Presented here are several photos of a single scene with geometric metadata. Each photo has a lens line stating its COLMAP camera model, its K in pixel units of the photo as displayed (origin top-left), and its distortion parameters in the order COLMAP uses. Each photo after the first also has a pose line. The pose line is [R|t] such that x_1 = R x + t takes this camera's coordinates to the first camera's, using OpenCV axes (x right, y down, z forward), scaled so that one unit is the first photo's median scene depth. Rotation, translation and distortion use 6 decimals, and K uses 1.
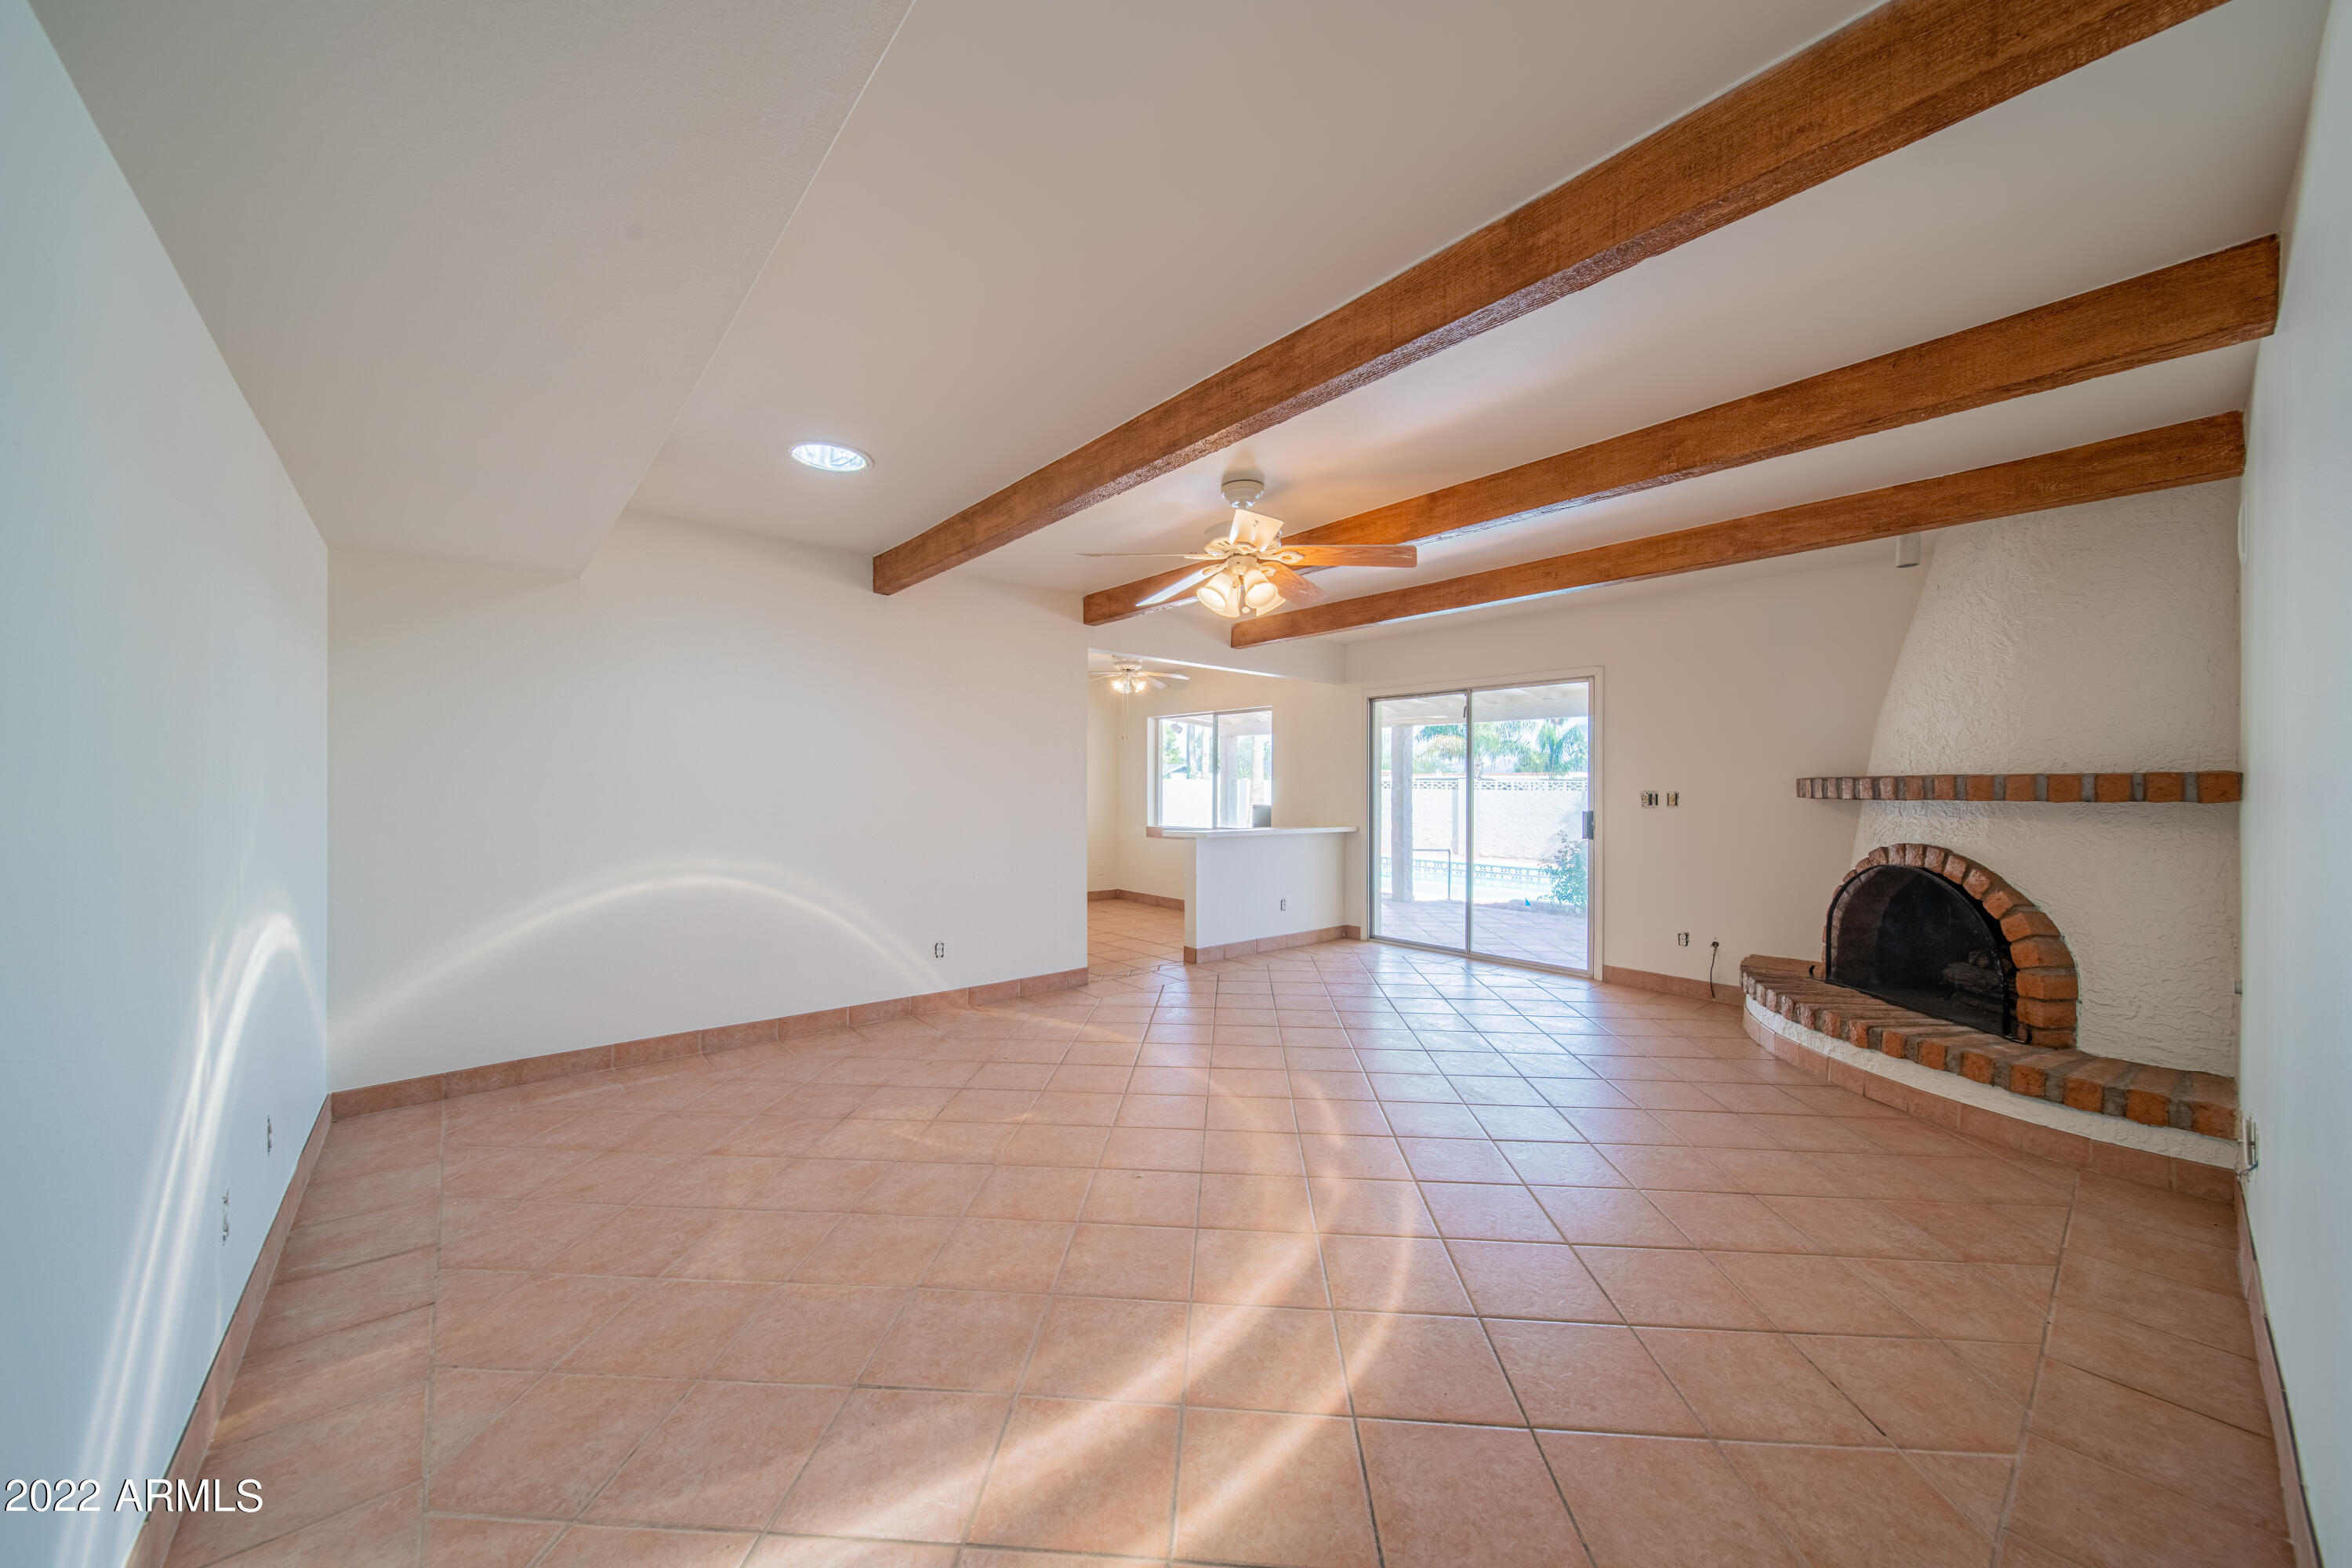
lens RADIAL K [[829.2, 0, 1169.4], [0, 829.2, 787.3], [0, 0, 1]] dist [-0.000420, -0.000098]
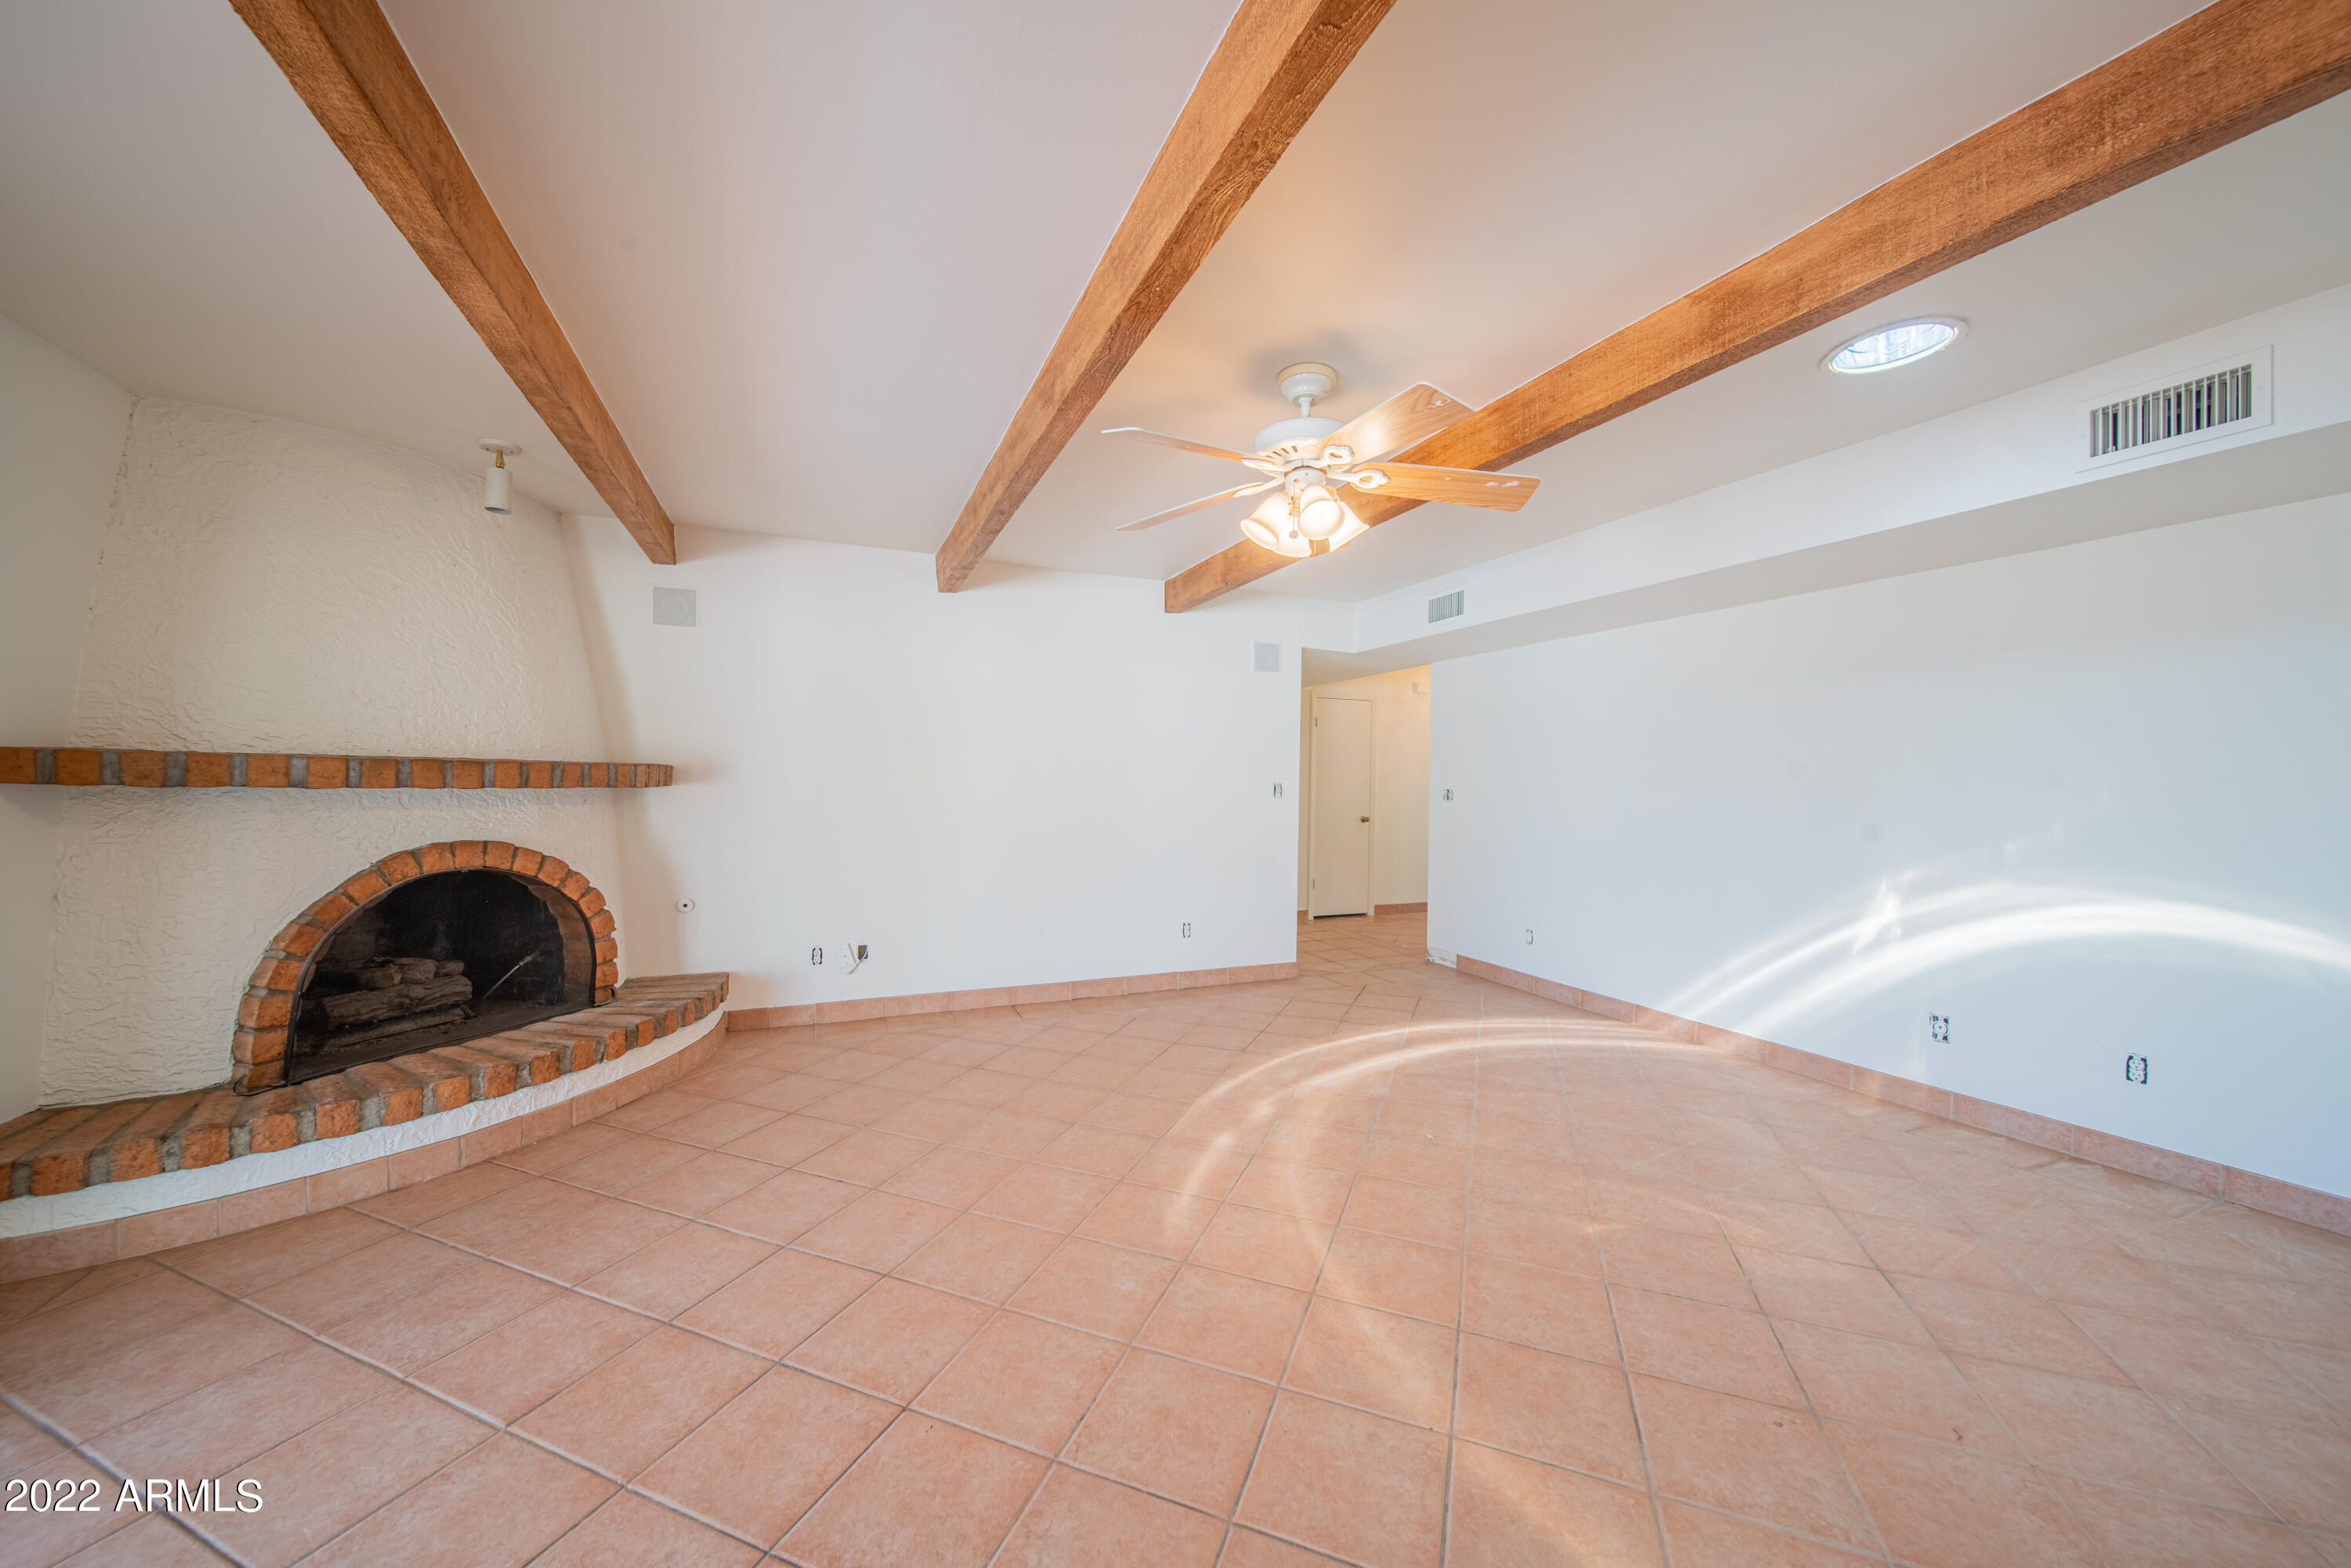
lens RADIAL K [[828.8, 0, 1164.9], [0, 828.8, 777.9], [0, 0, 1]] dist [-0.000420, -0.000098]
pose [[-0.954580, -0.013395, 0.297655, -0.018458], [-0.015135, 0.999879, -0.003543, -0.003081], [-0.297572, -0.007887, -0.954667, 1.724573]]
